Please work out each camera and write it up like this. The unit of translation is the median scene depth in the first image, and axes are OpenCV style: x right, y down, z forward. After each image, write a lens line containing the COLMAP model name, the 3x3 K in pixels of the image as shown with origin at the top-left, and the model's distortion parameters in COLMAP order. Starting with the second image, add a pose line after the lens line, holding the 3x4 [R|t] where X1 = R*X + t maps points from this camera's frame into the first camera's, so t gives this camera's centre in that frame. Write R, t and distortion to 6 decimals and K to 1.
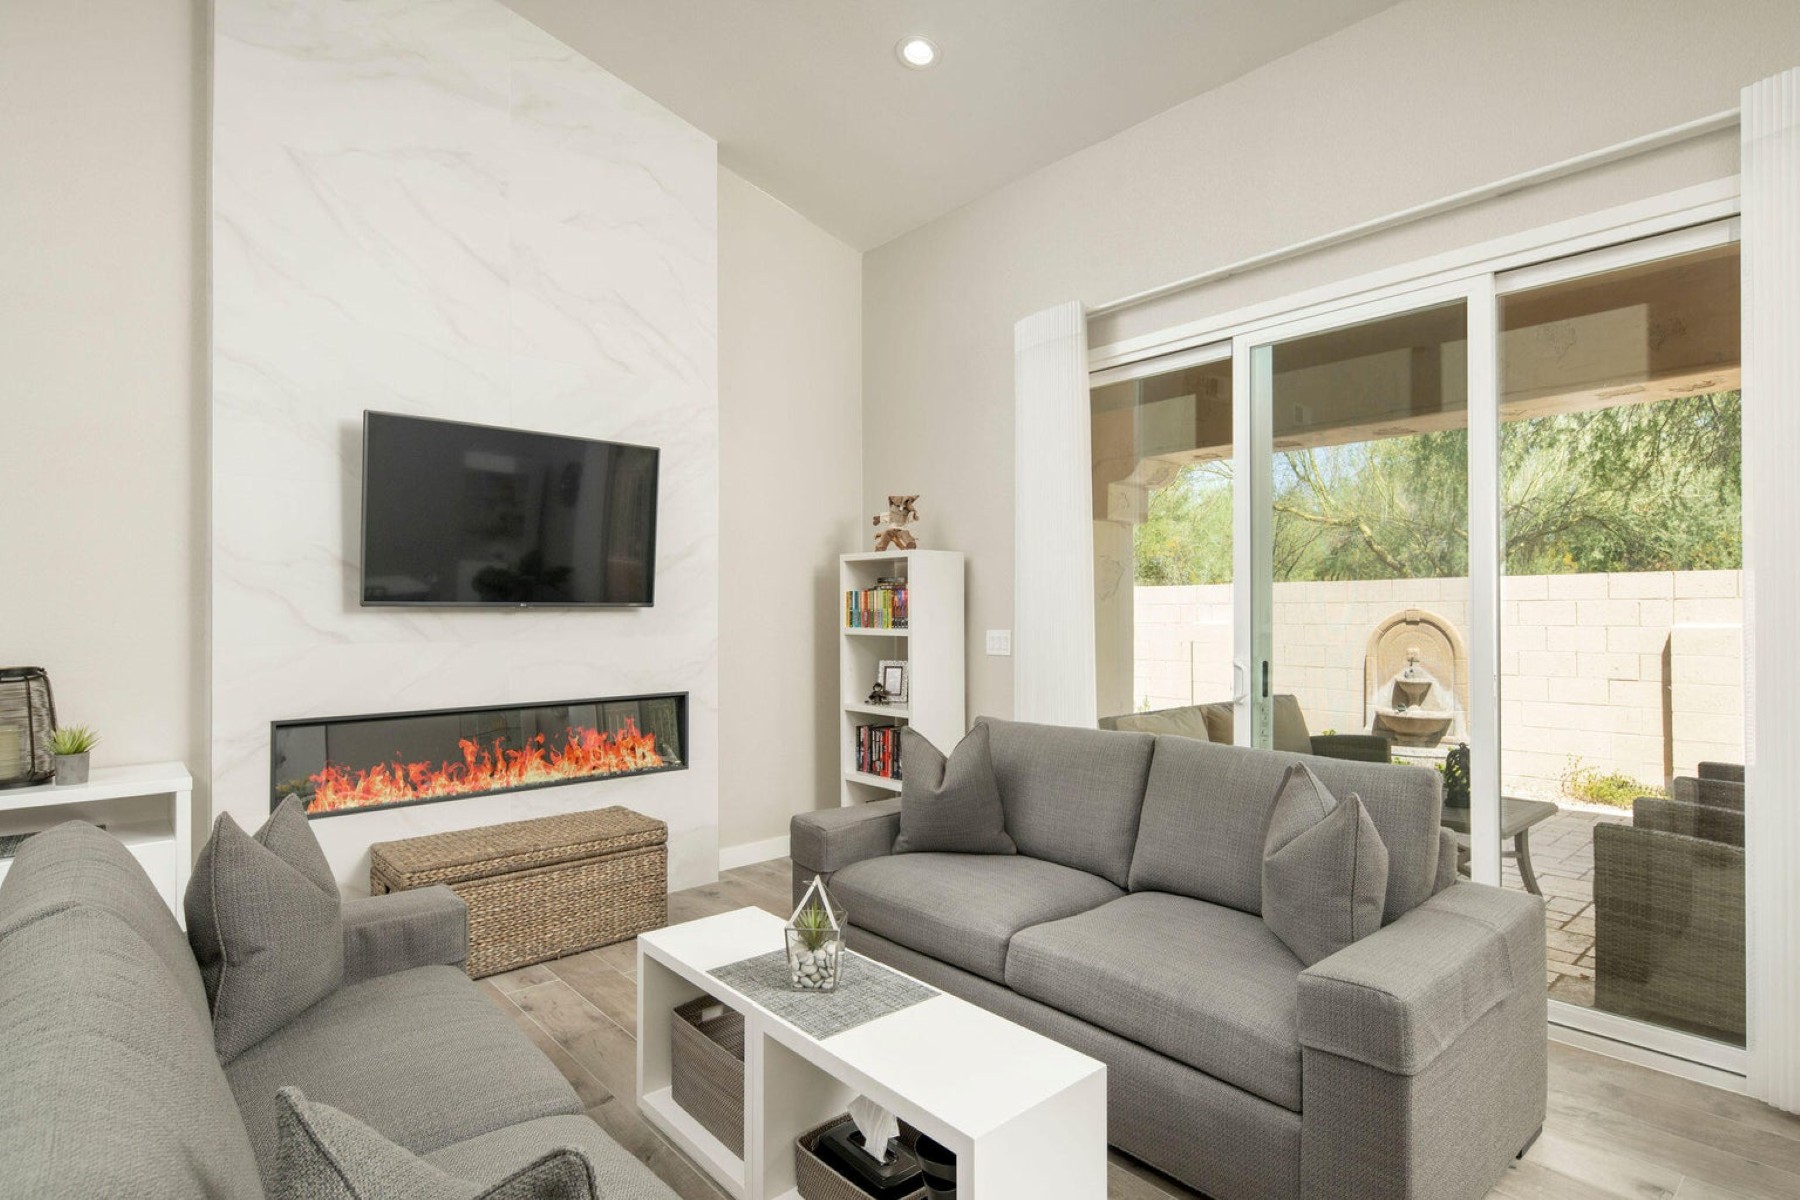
lens RADIAL K [[907.6, 0, 900.0], [0, 907.6, 600.0], [0, 0, 1]] dist [-0.000747, -0.000755]
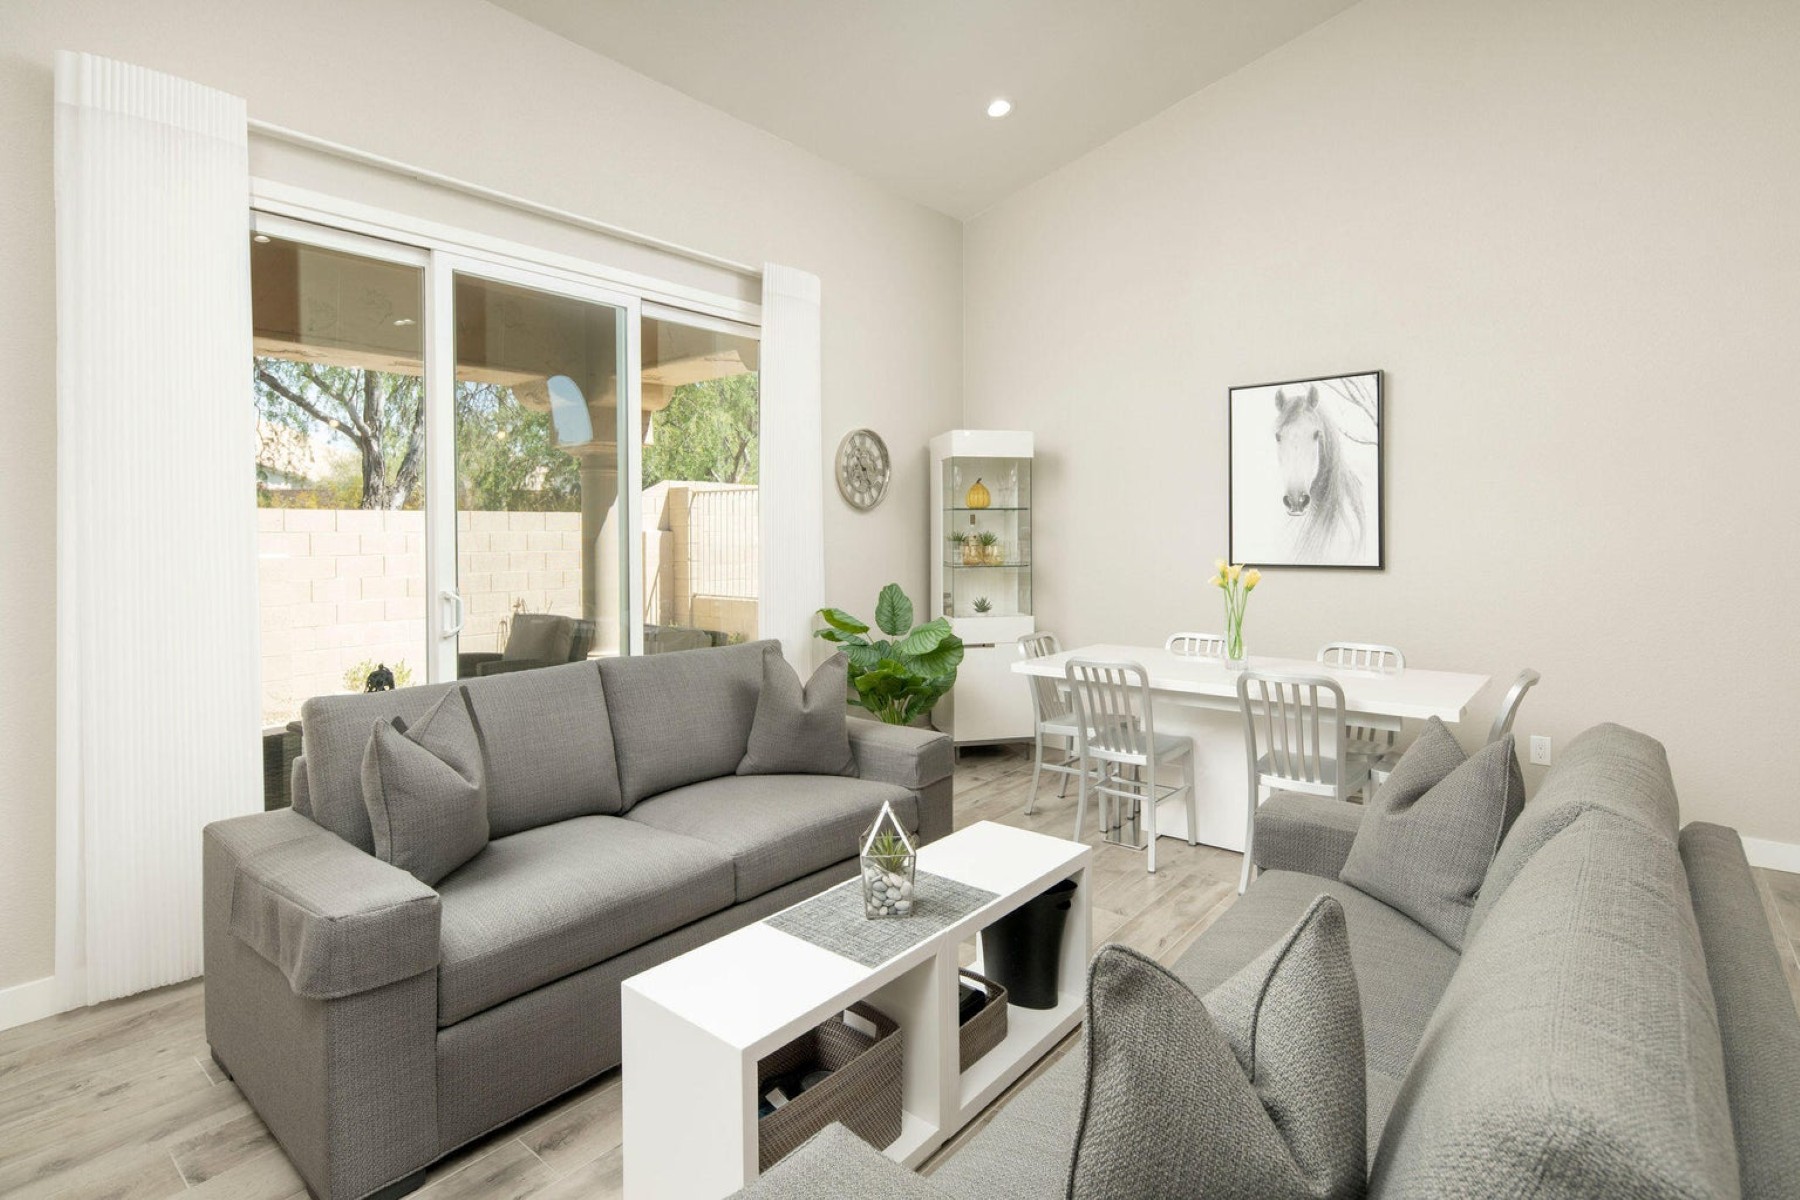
lens RADIAL K [[879.0, 0, 898.6], [0, 879.0, 542.1], [0, 0, 1]] dist [-0.001563, -0.000535]
pose [[-0.149421, -0.002148, 0.988771, -0.493750], [-0.003190, 0.999993, 0.001691, 0.008333], [-0.988769, -0.002901, -0.149426, 0.534444]]
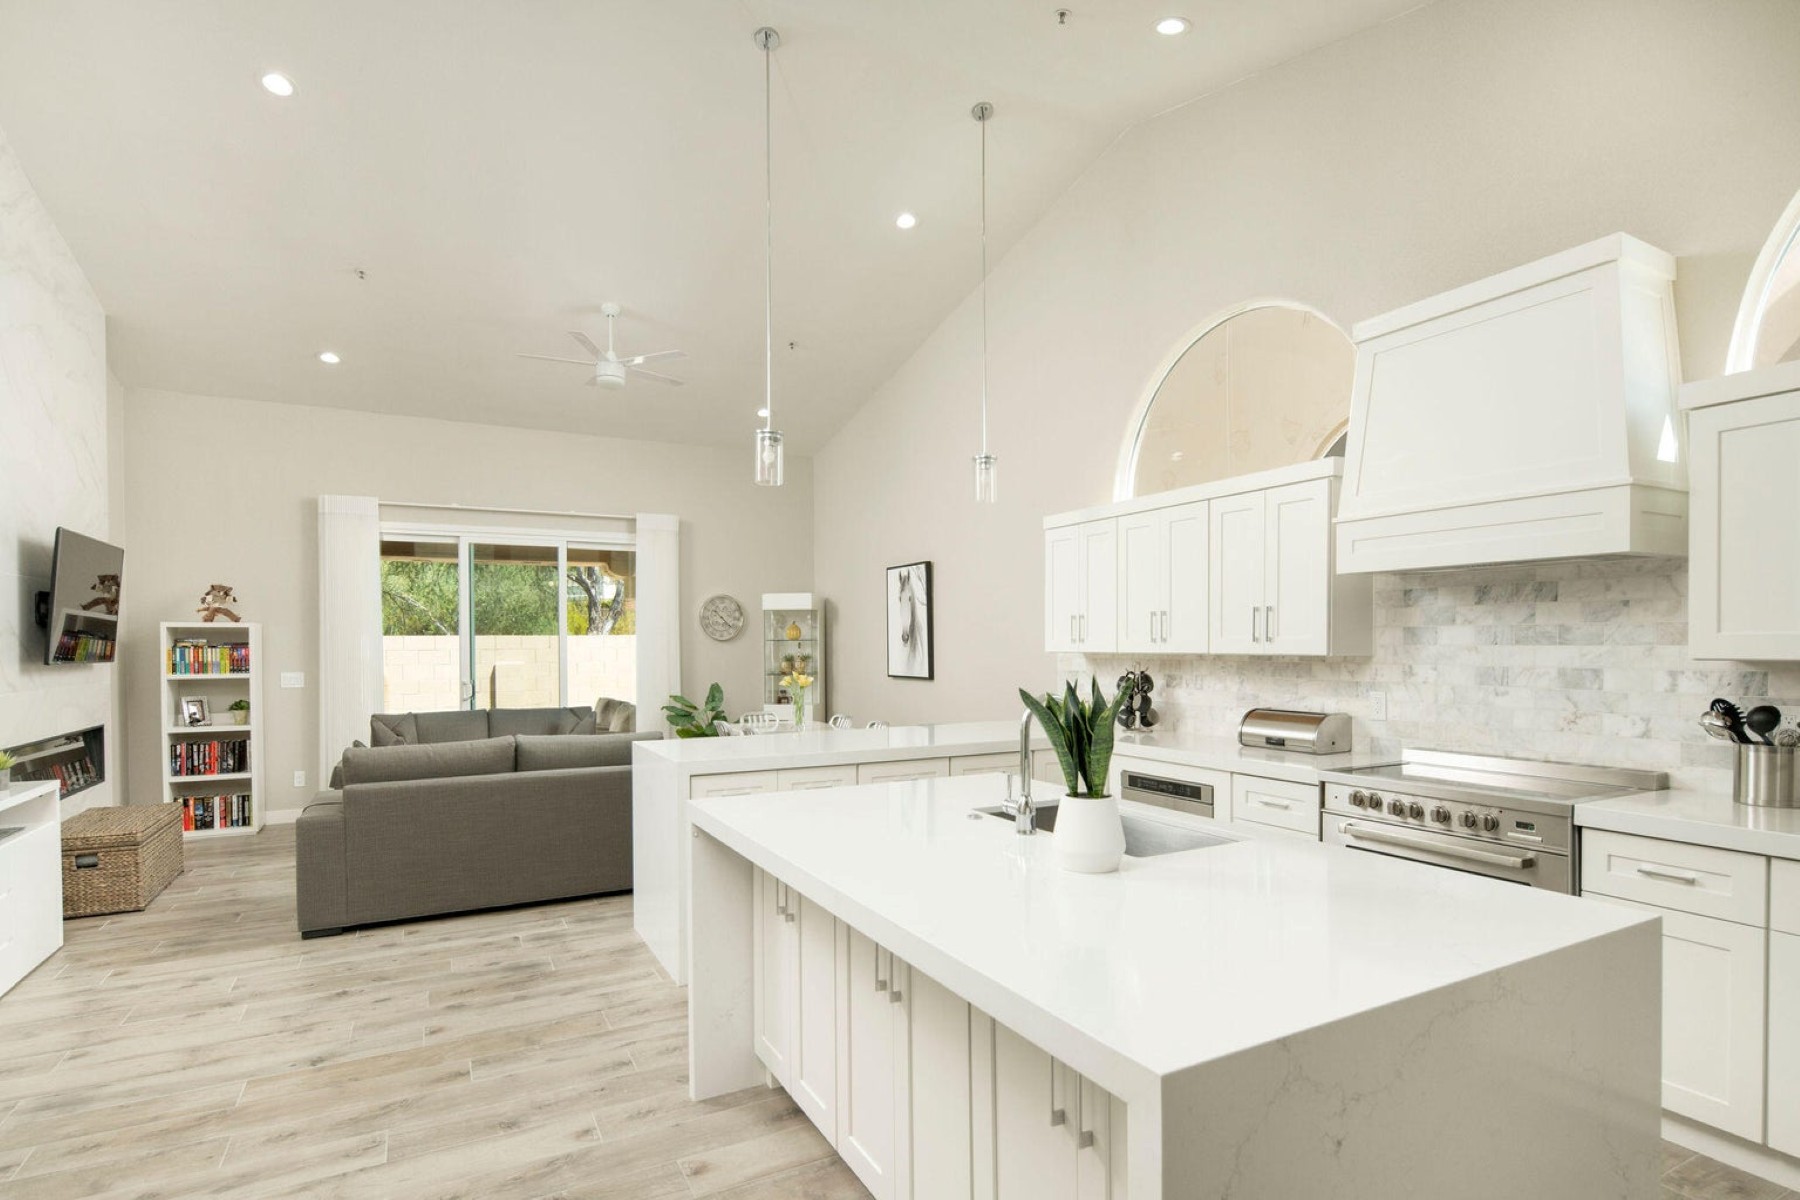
lens RADIAL K [[889.8, 0, 901.9], [0, 889.8, 659.1], [0, 0, 1]] dist [0.001130, 0.000155]
pose [[0.230218, -0.013133, 0.973051, -1.224247], [-0.006336, 0.999868, 0.014994, -0.022905], [-0.973119, -0.009617, 0.230104, -0.452044]]
